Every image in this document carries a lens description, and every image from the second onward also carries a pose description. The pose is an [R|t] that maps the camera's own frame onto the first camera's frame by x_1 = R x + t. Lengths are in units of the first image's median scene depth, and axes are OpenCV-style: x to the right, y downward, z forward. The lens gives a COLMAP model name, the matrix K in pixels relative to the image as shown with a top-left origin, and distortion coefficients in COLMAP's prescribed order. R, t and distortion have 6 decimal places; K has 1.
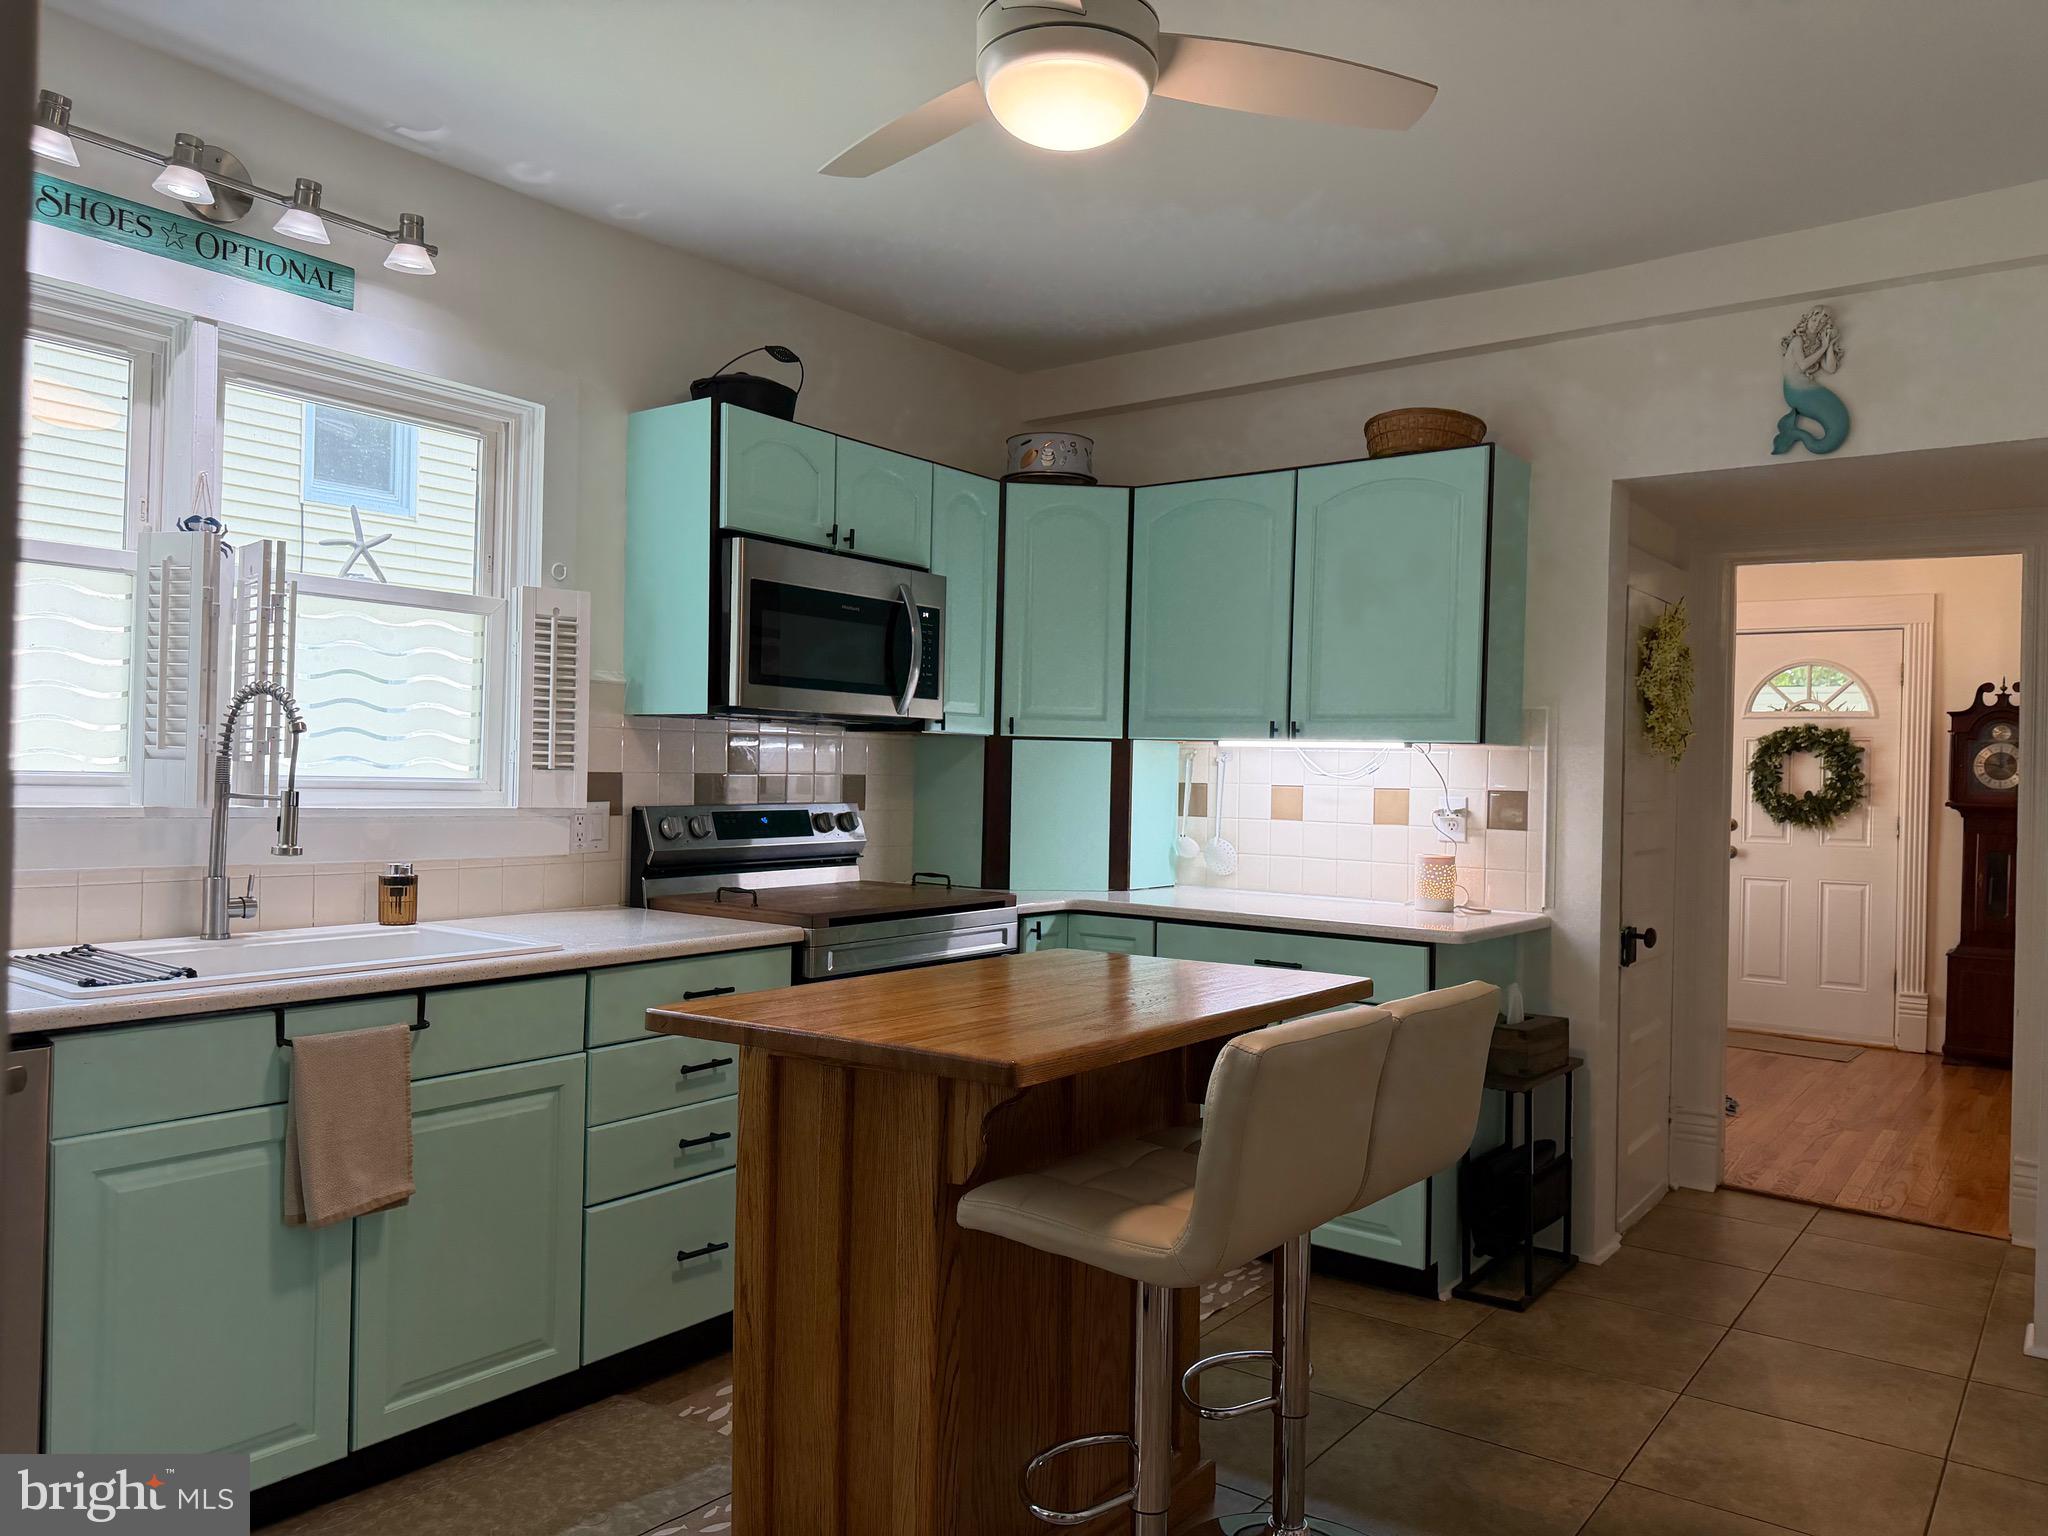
lens RADIAL K [[1446.6, 0, 1011.3], [0, 1446.6, 777.2], [0, 0, 1]] dist [0.096258, -0.159811]
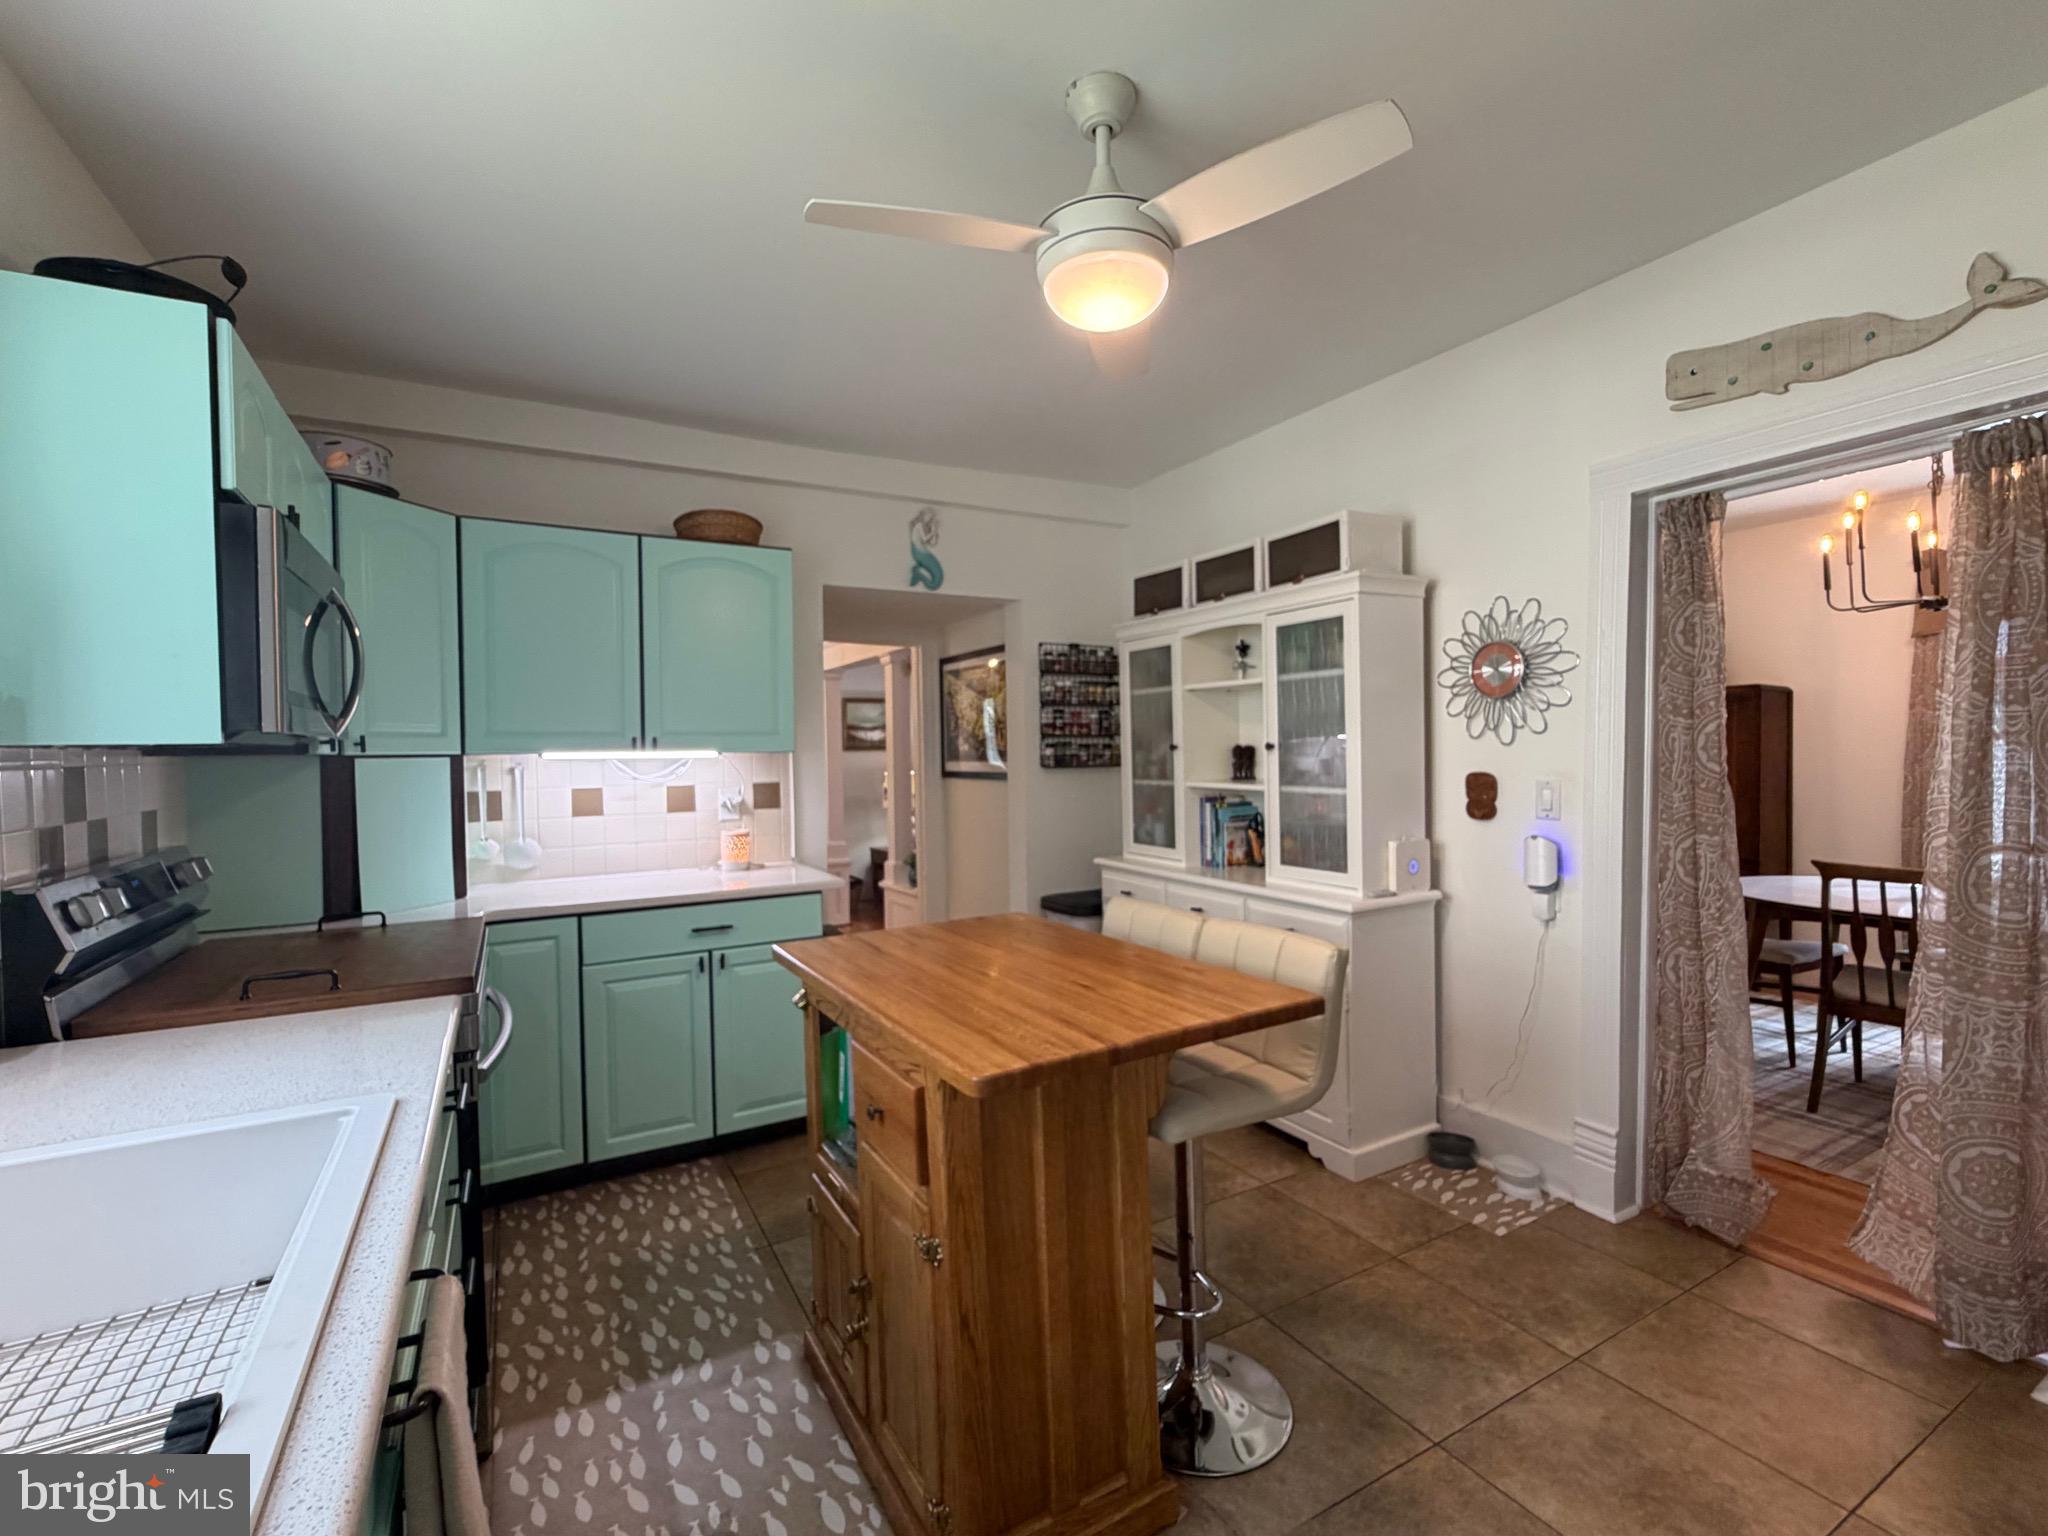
lens RADIAL K [[922.5, 0, 1027.5], [0, 922.5, 762.0], [0, 0, 1]] dist [0.000976, 0.000097]
pose [[0.386033, -0.039375, 0.921644, -0.418067], [0.028409, 0.999122, 0.030786, -0.032306], [-0.922047, 0.014299, 0.386813, 0.393446]]
